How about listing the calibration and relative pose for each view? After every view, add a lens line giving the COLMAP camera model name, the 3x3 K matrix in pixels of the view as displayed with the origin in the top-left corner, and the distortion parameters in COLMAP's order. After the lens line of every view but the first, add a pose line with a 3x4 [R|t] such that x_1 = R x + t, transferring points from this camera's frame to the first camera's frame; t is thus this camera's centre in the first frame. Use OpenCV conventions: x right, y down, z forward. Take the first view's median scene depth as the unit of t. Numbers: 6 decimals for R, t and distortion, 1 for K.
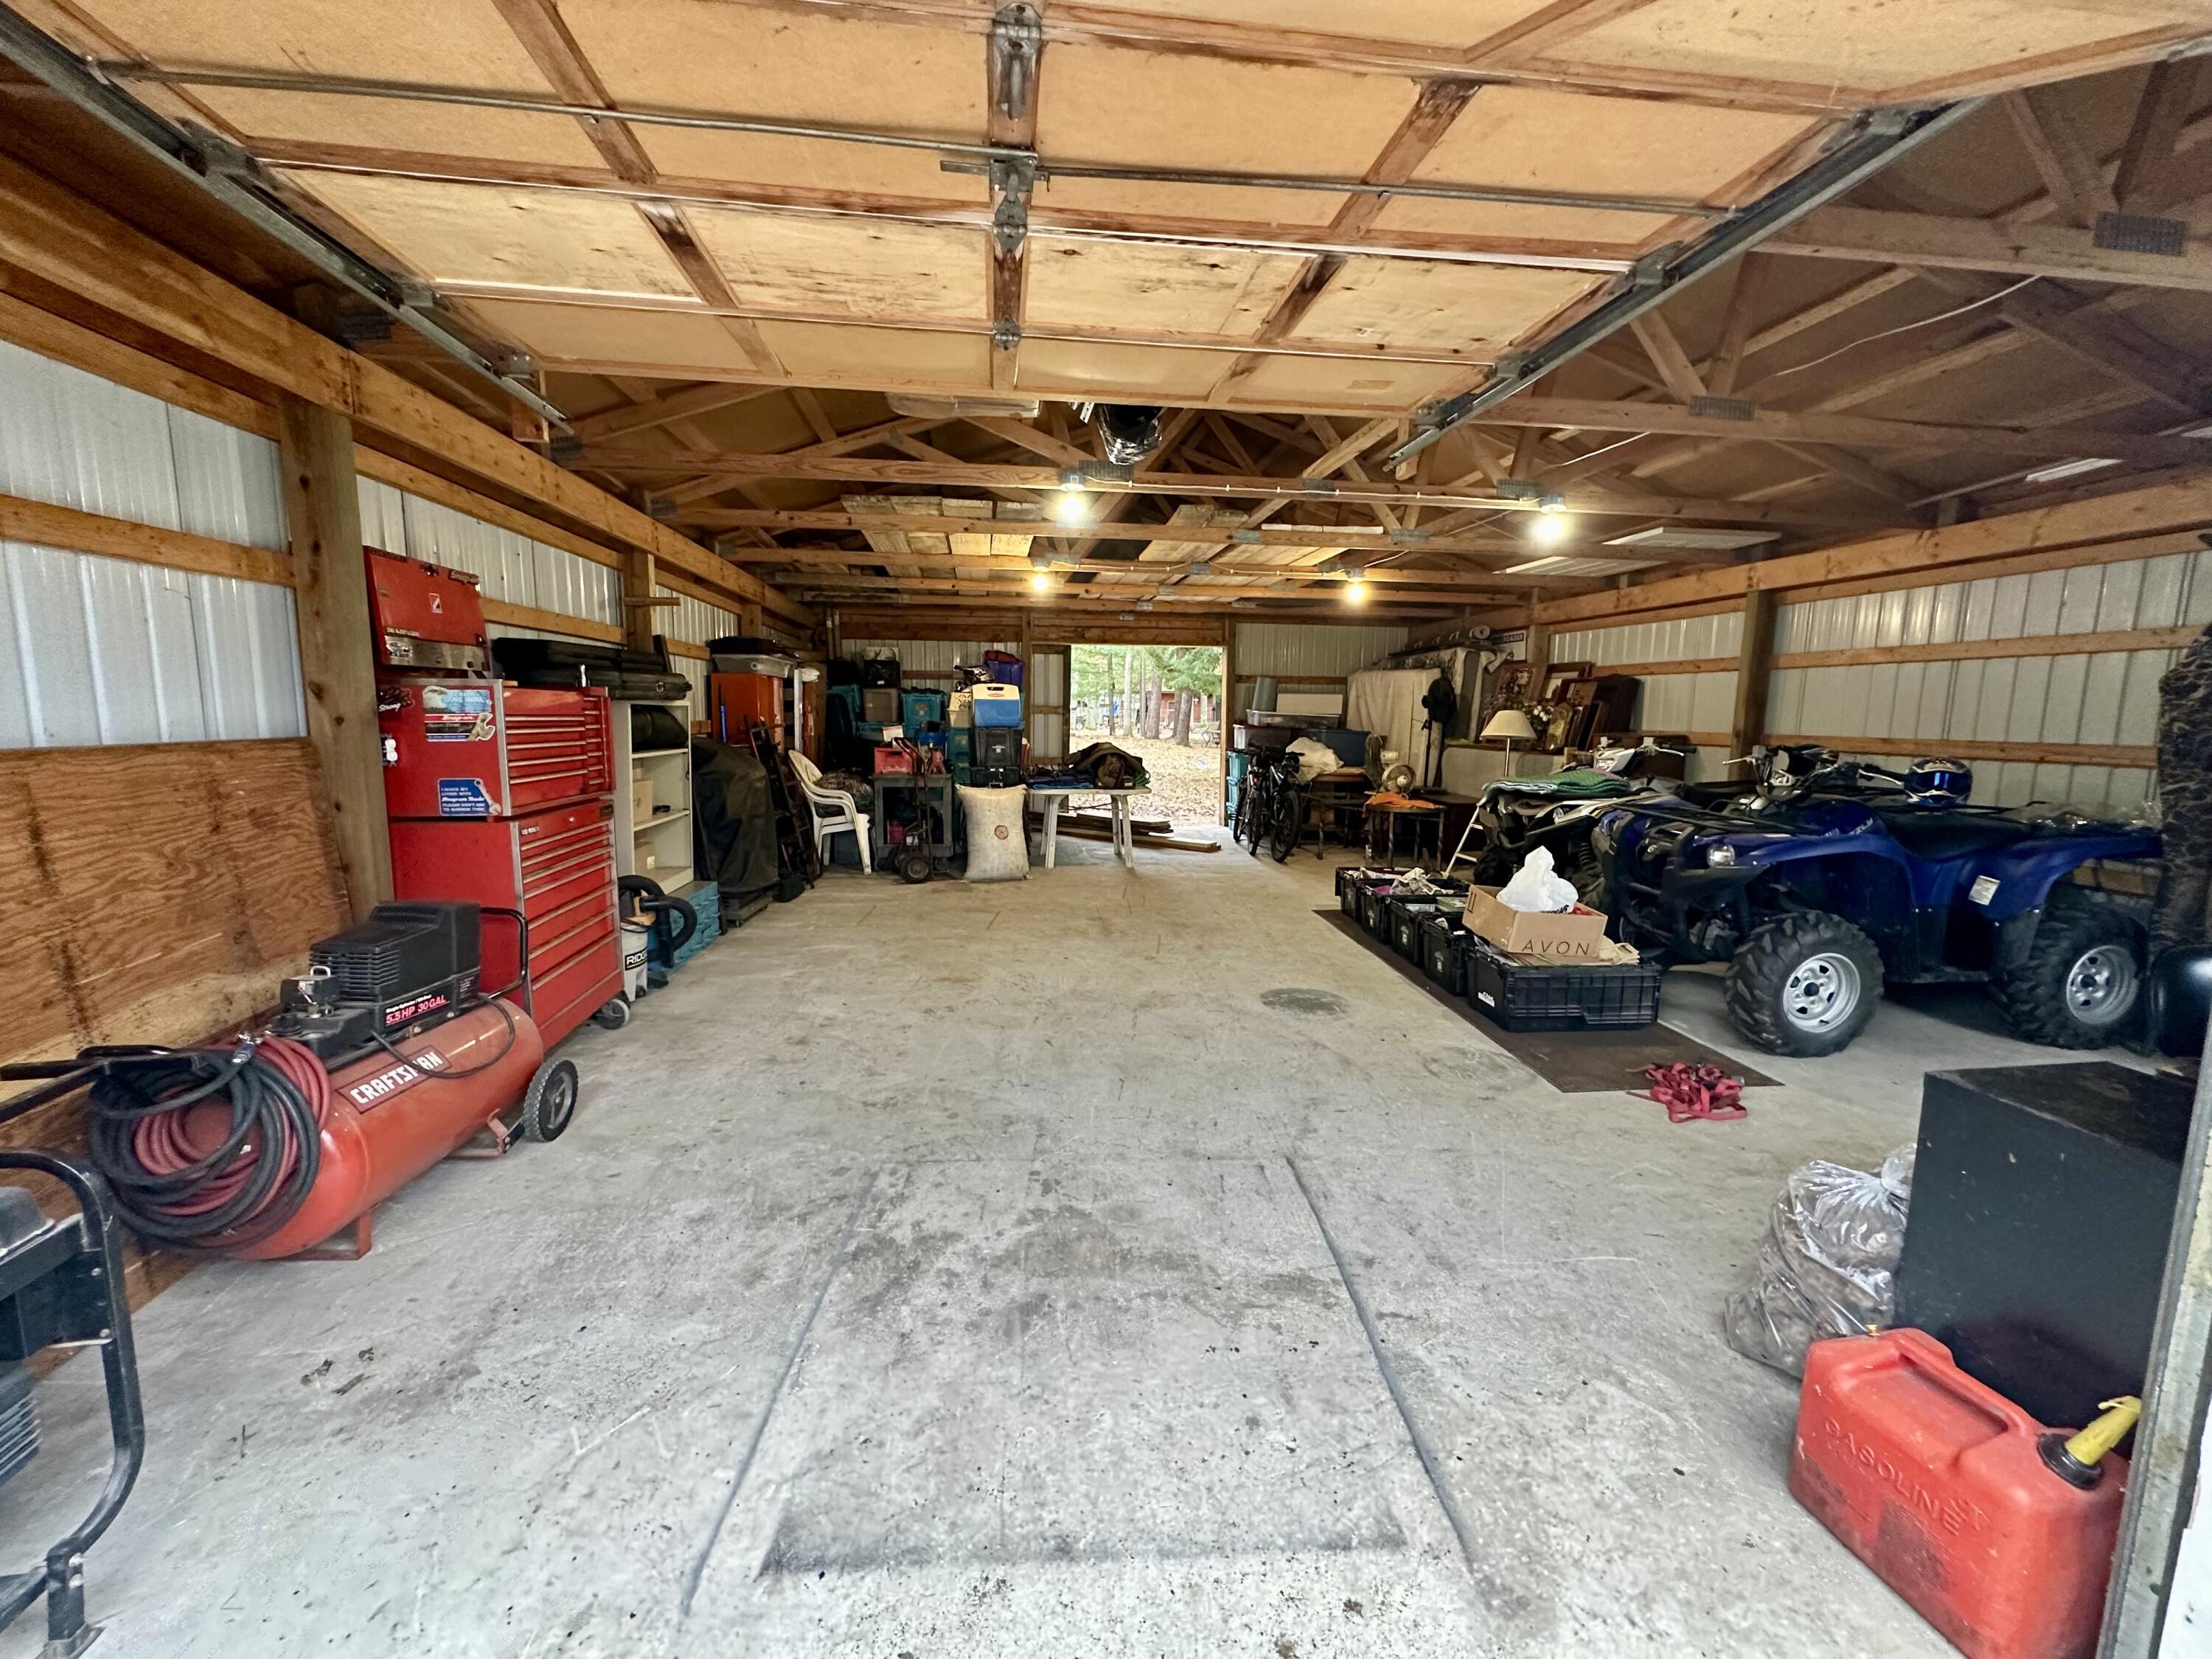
lens RADIAL K [[858.9, 0, 1106.0], [0, 858.9, 829.5], [0, 0, 1]] dist [-0.002065, -0.000247]
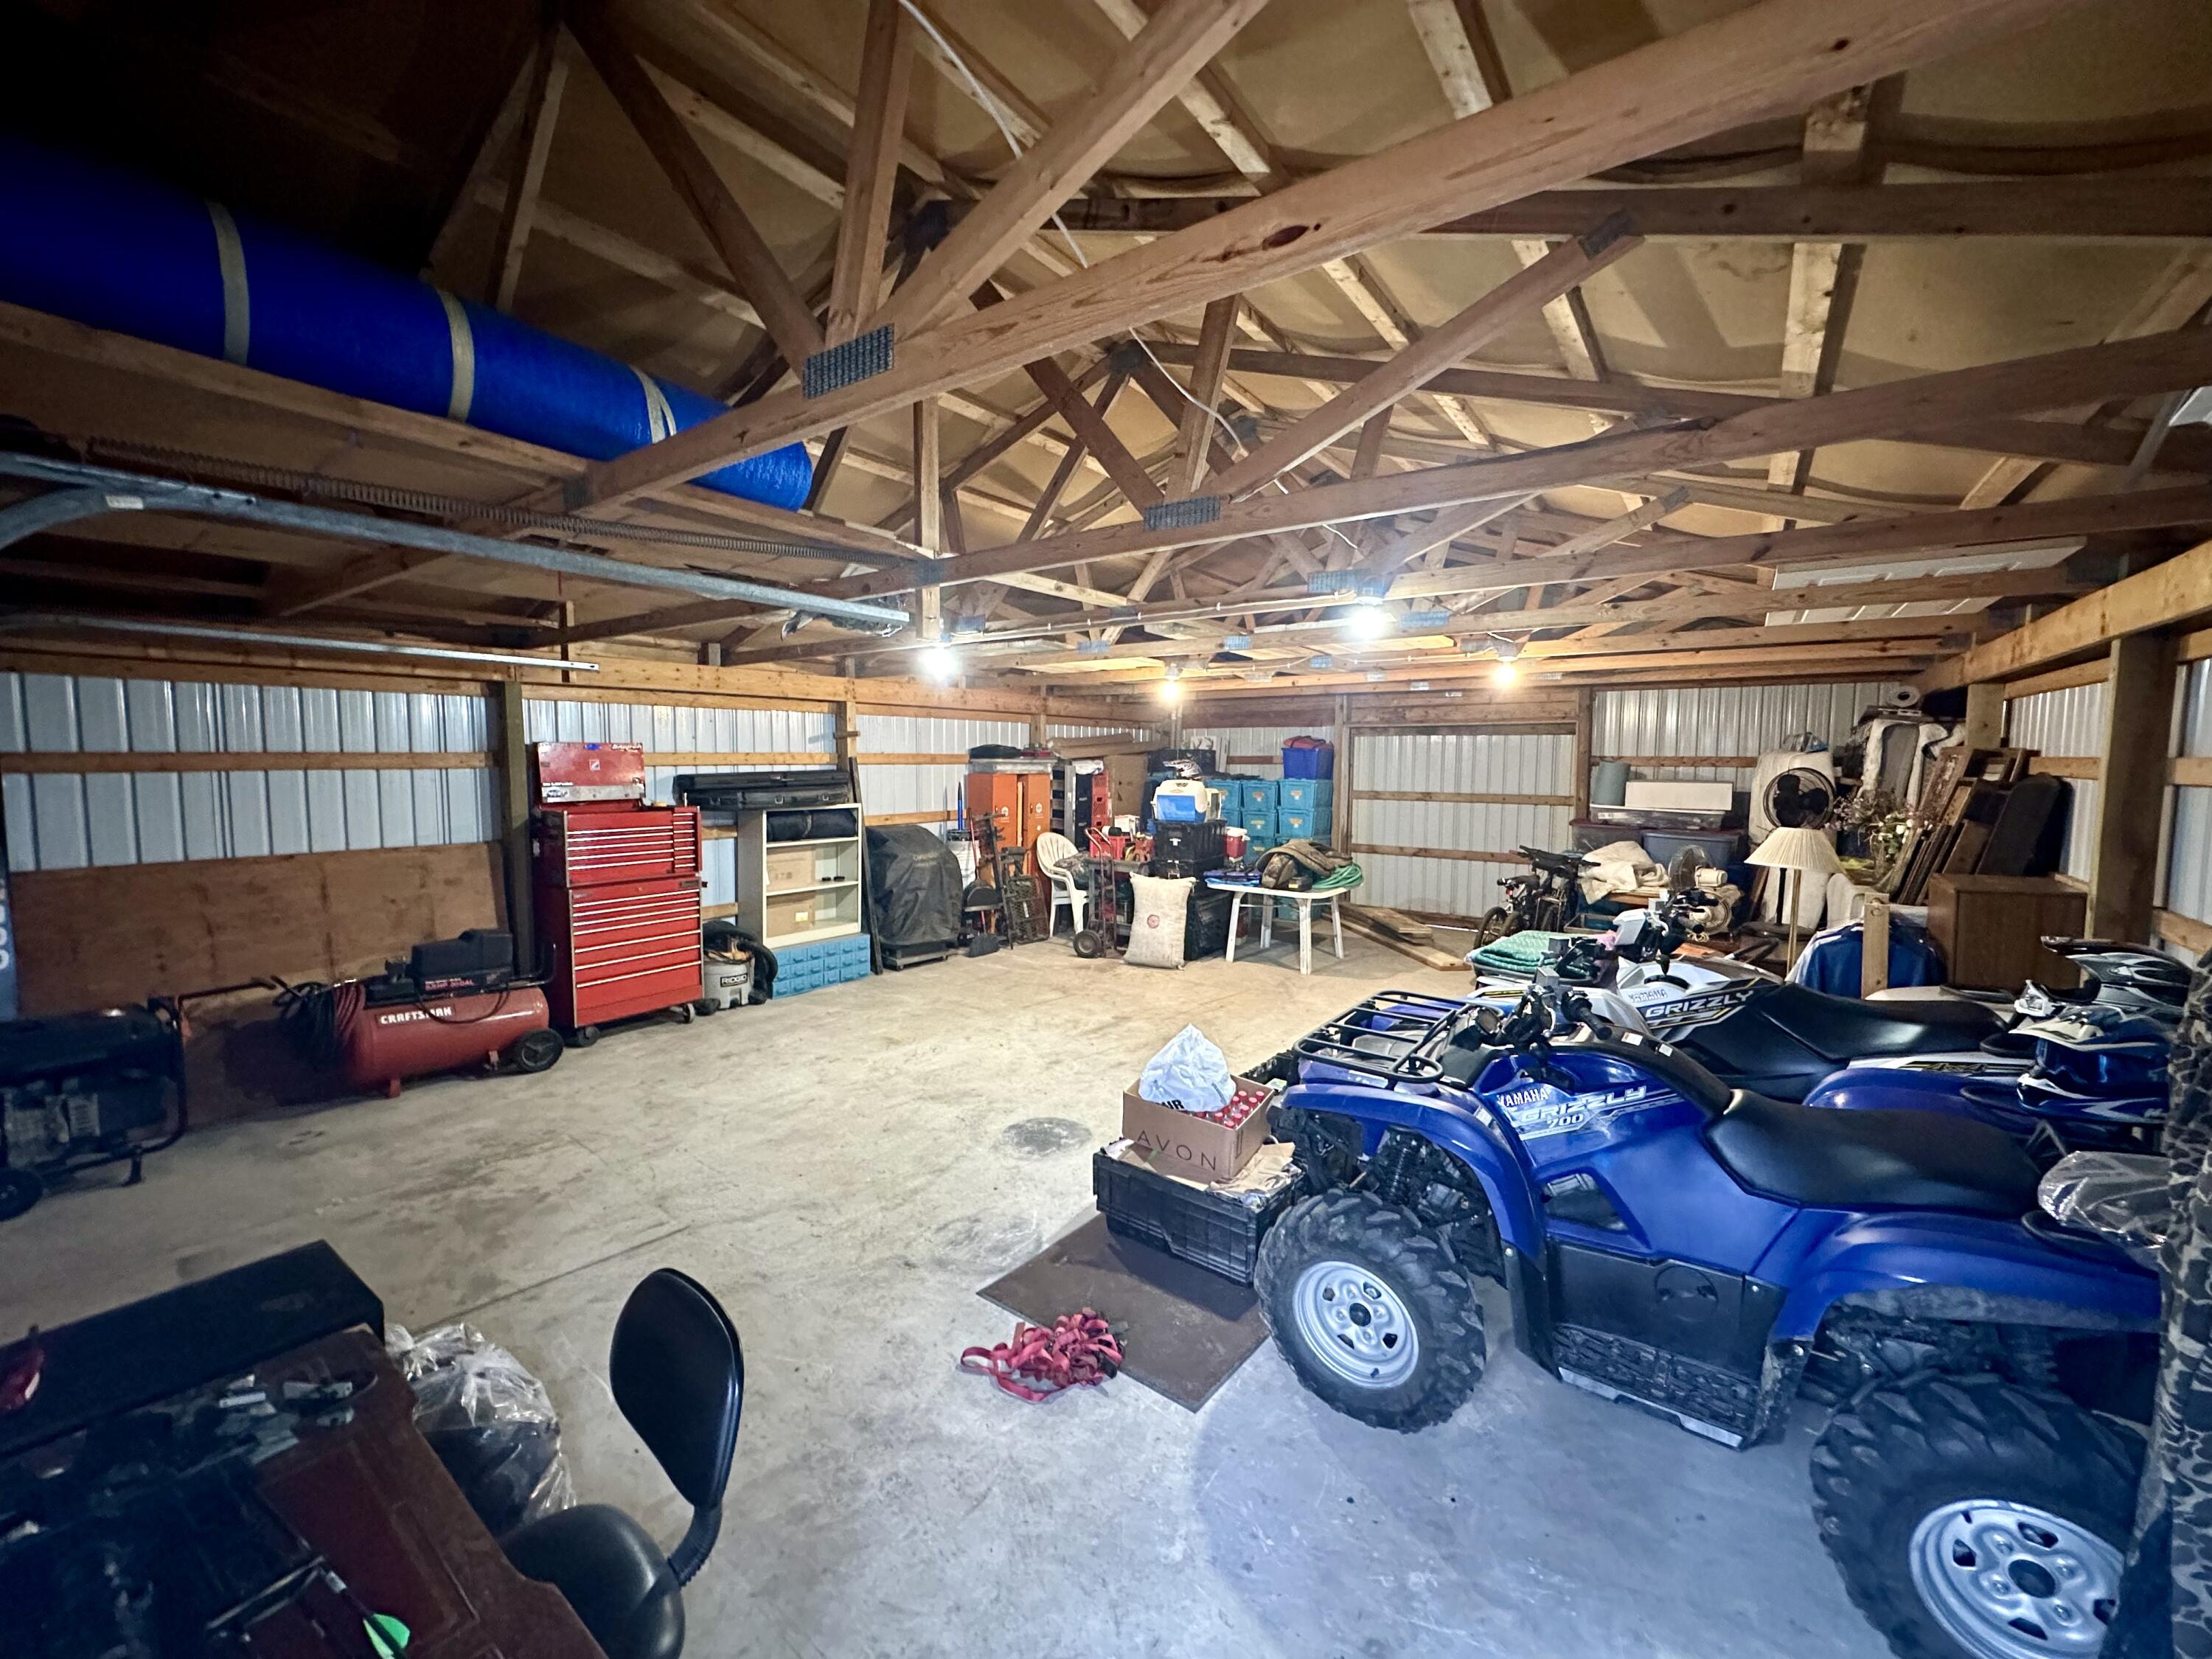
lens RADIAL K [[858.9, 0, 1106.0], [0, 858.9, 829.5], [0, 0, 1]] dist [-0.002065, -0.000247]
pose [[0.739255, 0.046332, -0.671830, 0.894046], [-0.087780, 0.995749, -0.027918, -0.123705], [0.667681, 0.079612, 0.740179, 0.278518]]
